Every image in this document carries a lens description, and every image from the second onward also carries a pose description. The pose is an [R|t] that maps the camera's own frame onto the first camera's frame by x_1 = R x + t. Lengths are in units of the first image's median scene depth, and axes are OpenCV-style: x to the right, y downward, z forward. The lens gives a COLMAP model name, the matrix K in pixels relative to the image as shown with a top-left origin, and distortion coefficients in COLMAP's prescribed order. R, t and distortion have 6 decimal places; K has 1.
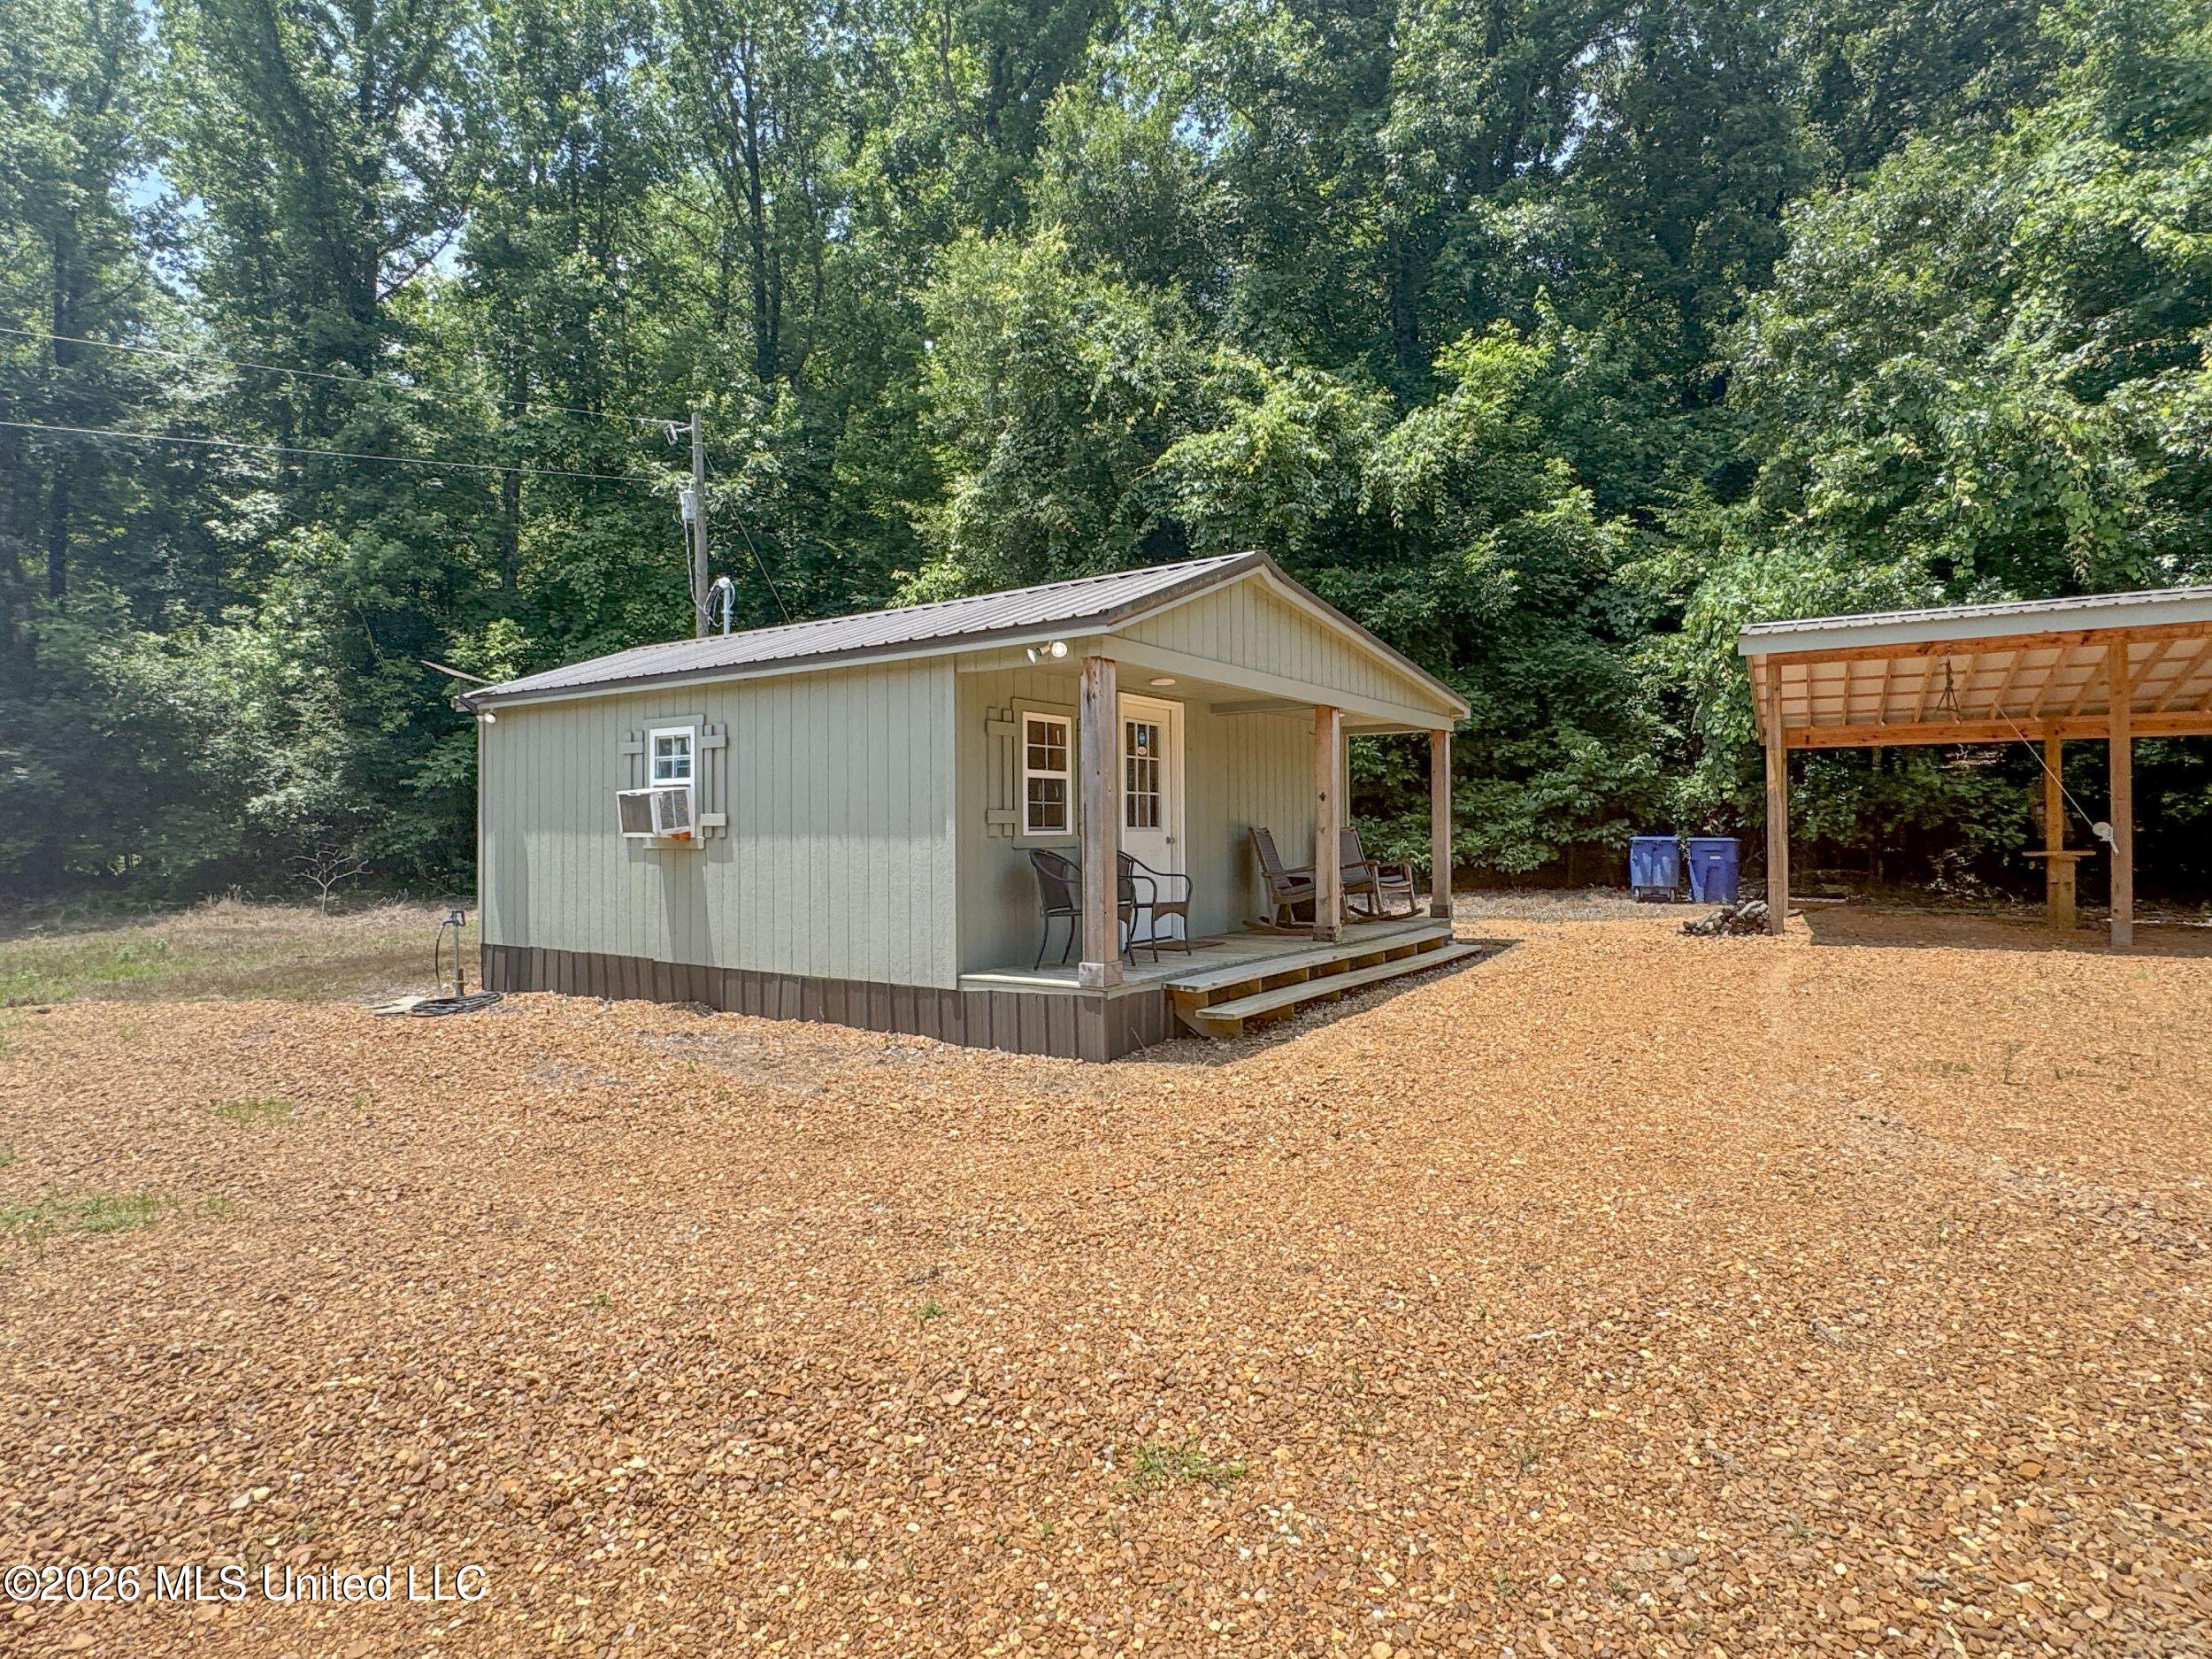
lens RADIAL K [[1153.5, 0, 1106.0], [0, 1153.5, 829.5], [0, 0, 1]] dist [0.000118, 0.000012]
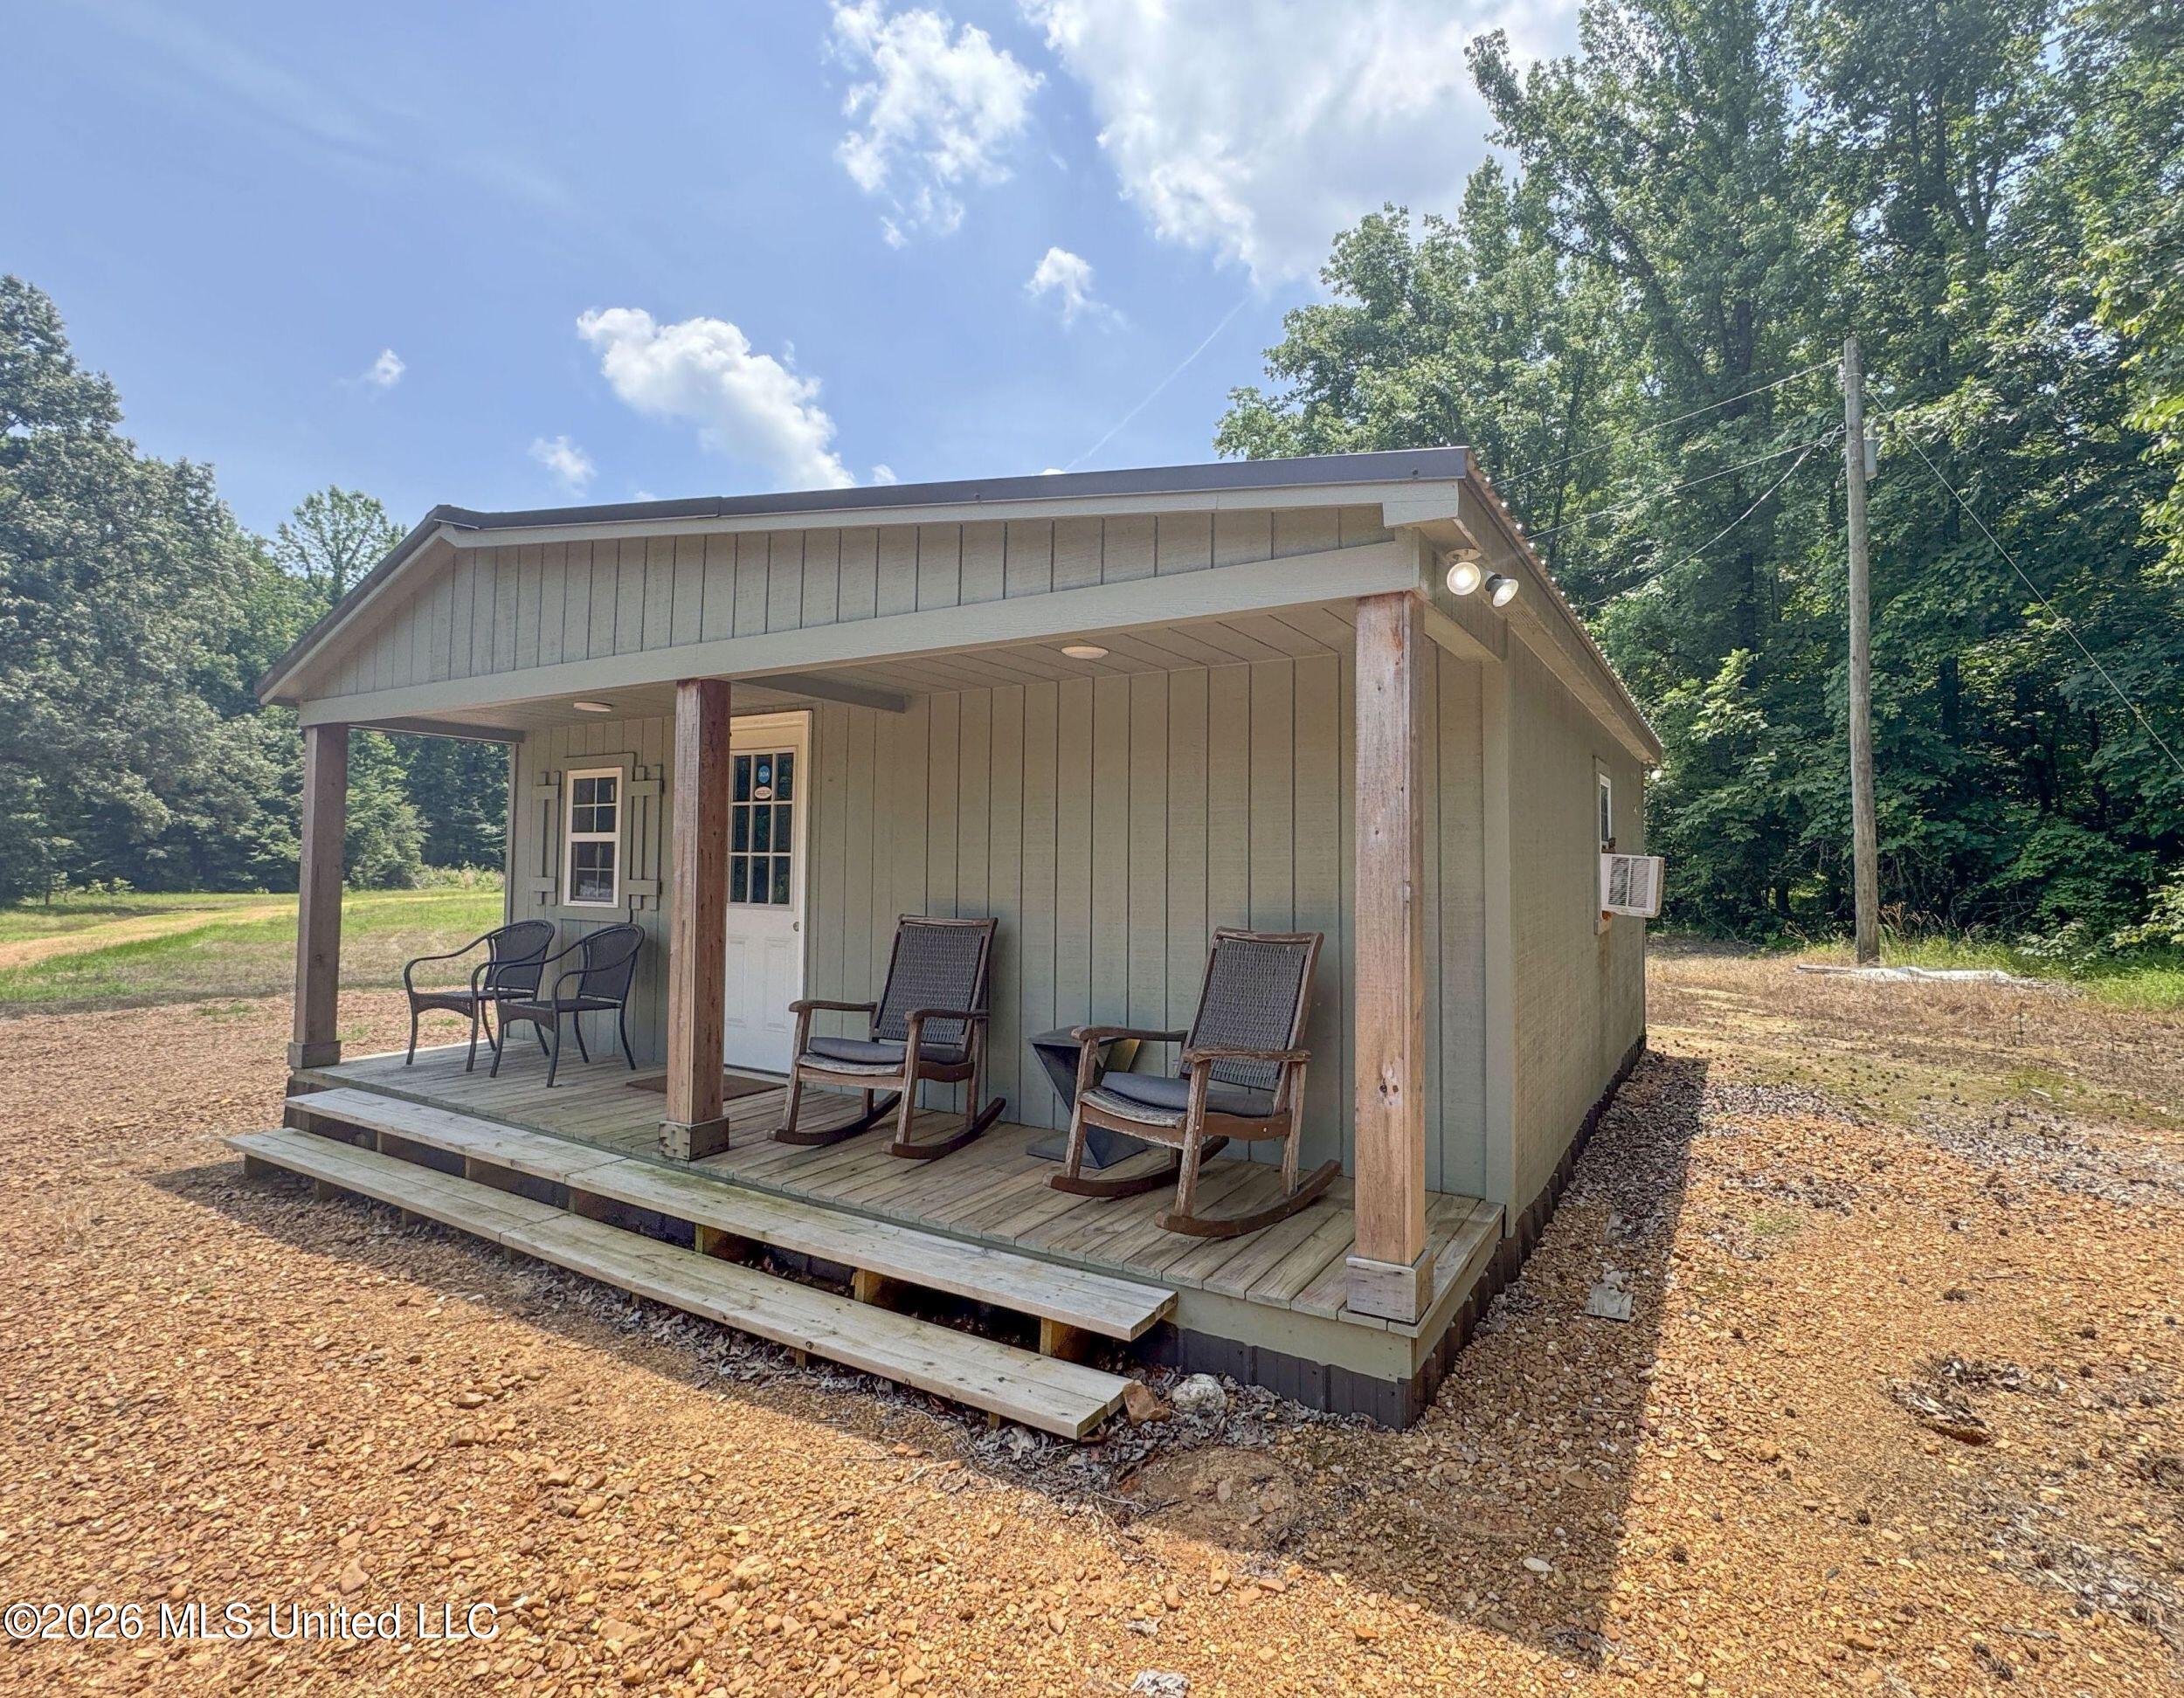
lens RADIAL K [[1007.7, 0, 1170.7], [0, 1007.7, 829.6], [0, 0, 1]] dist [-0.001782, -0.000309]
pose [[0.091266, -0.028979, -0.995405, 0.738696], [-0.013371, 0.999451, -0.030323, -0.035311], [0.995737, 0.016077, 0.090829, 1.339957]]
